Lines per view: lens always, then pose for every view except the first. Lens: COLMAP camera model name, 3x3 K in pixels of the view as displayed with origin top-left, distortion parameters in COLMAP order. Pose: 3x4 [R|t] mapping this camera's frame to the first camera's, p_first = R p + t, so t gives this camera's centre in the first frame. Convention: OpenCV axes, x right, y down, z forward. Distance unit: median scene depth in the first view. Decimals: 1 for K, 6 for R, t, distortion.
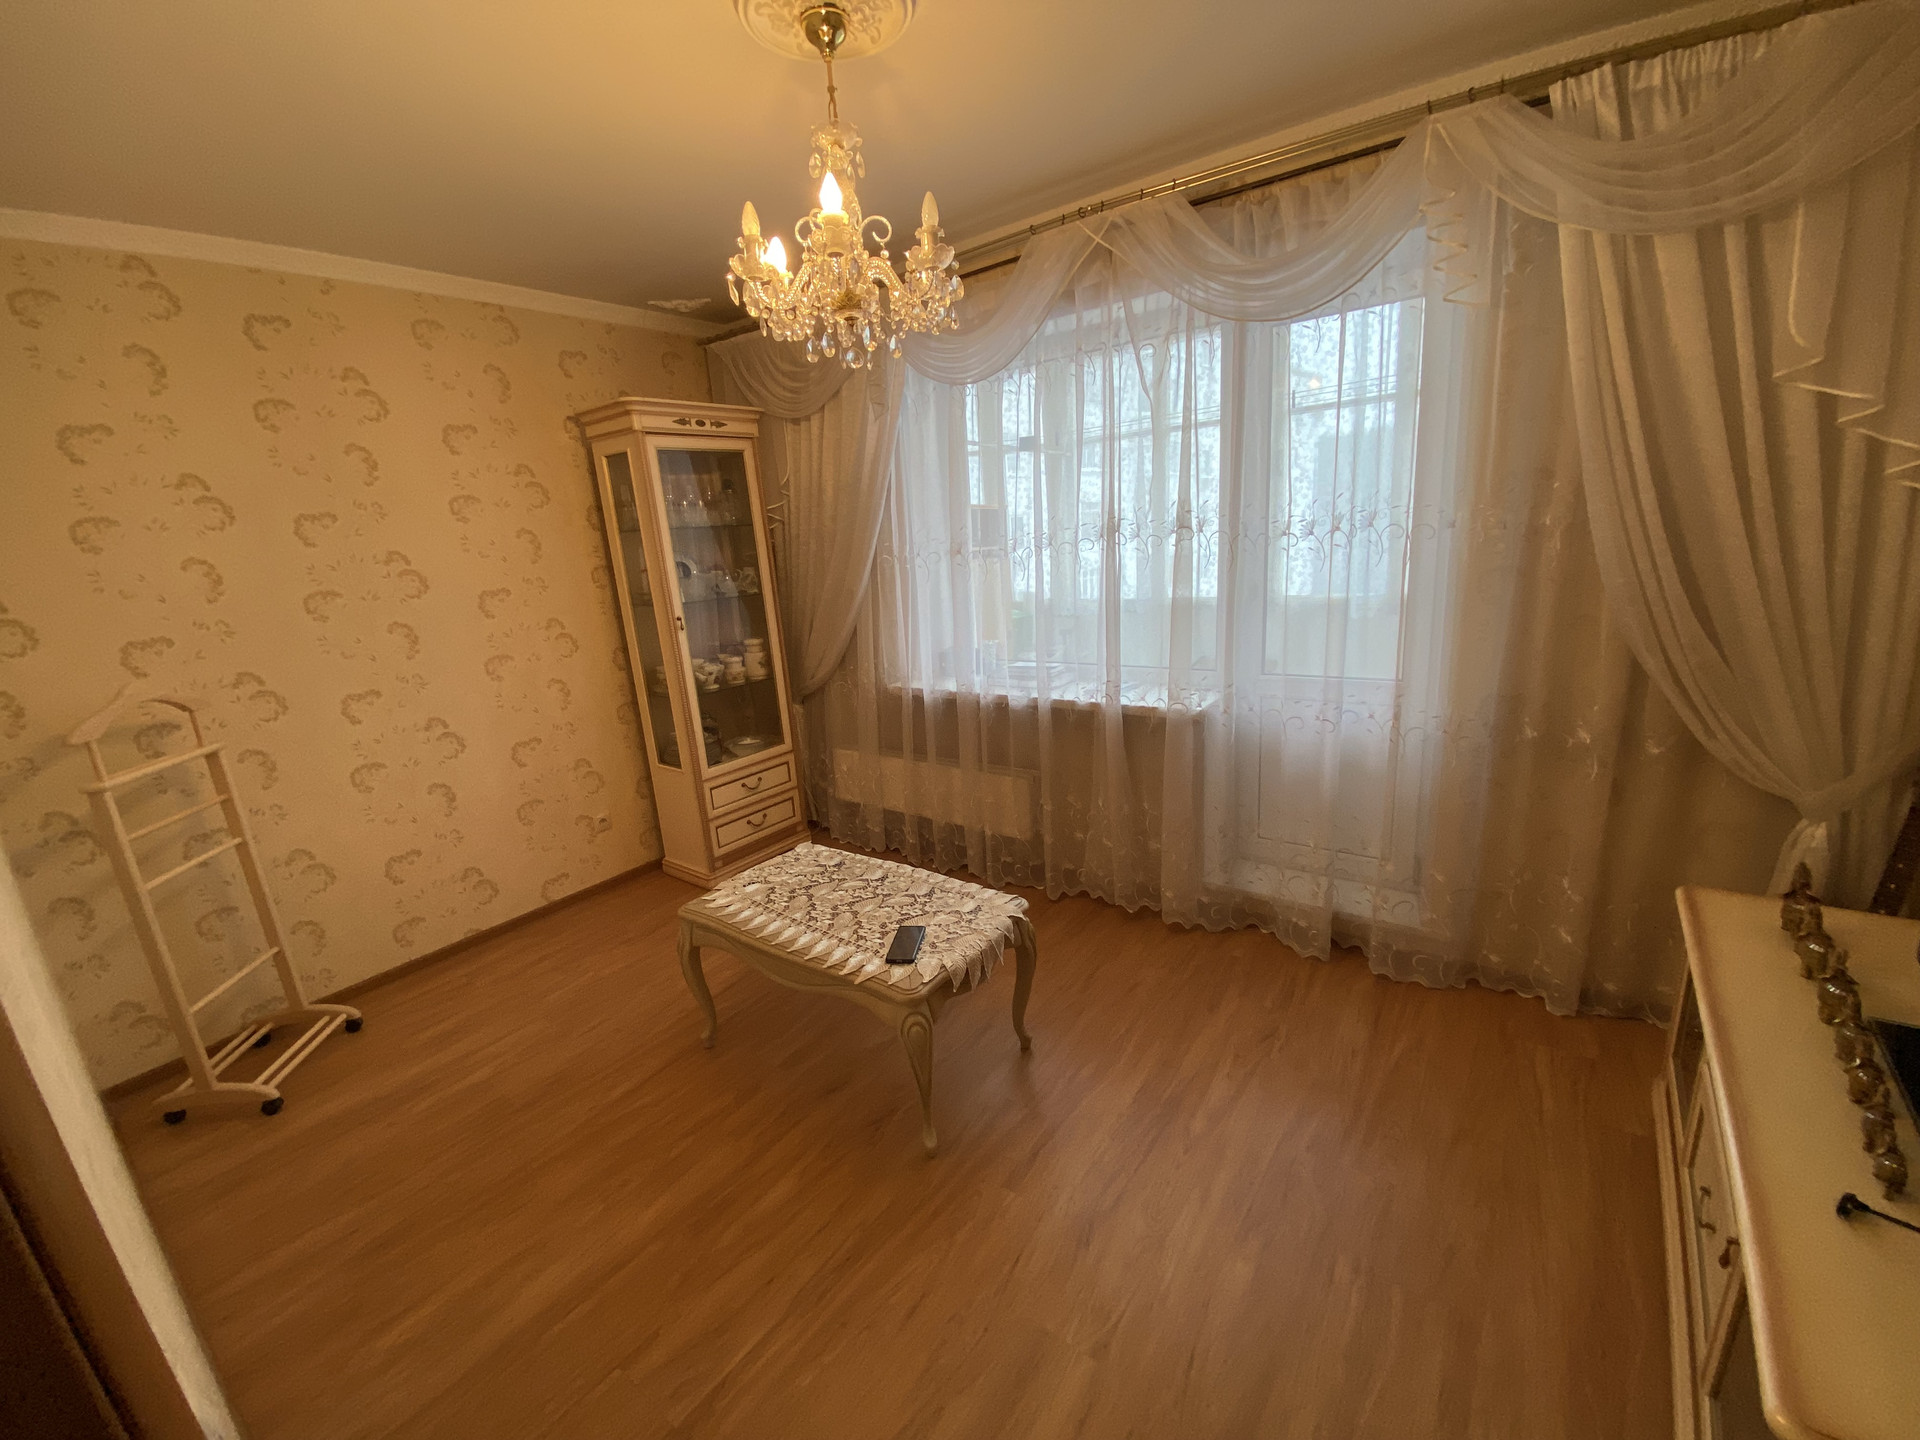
lens RADIAL K [[780.6, 0, 960.0], [0, 780.6, 720.0], [0, 0, 1]] dist [0.029735, -0.024138]
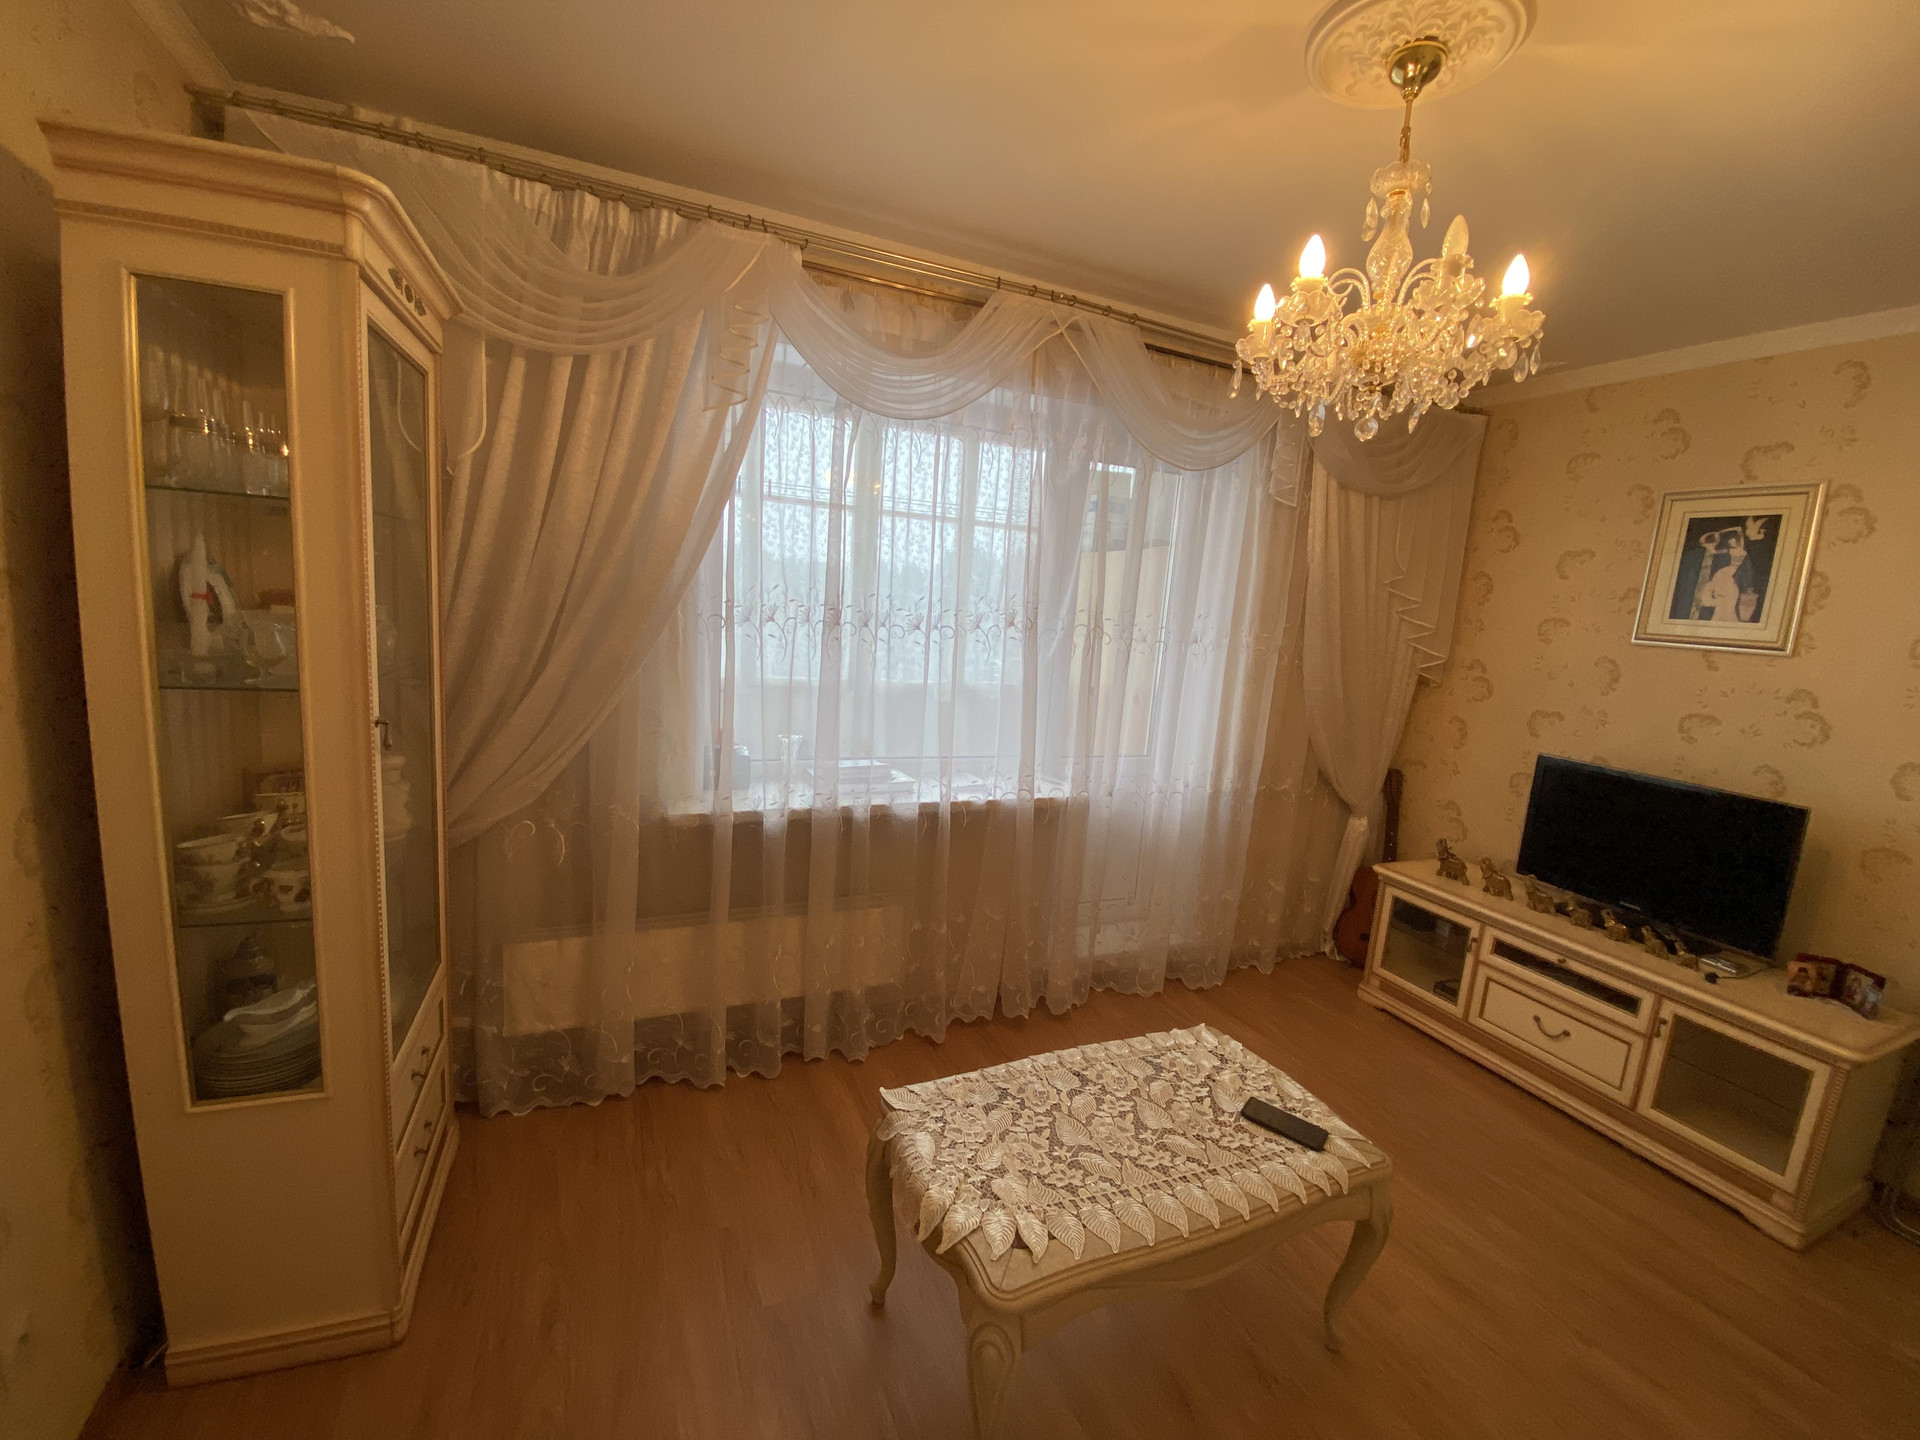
lens RADIAL K [[780.6, 0, 960.0], [0, 780.6, 720.0], [0, 0, 1]] dist [0.029735, -0.024138]
pose [[0.479487, -0.025926, 0.877166, -0.811003], [0.101003, 0.994551, -0.025816, -0.124587], [-0.871717, 0.100975, 0.479493, 0.742573]]
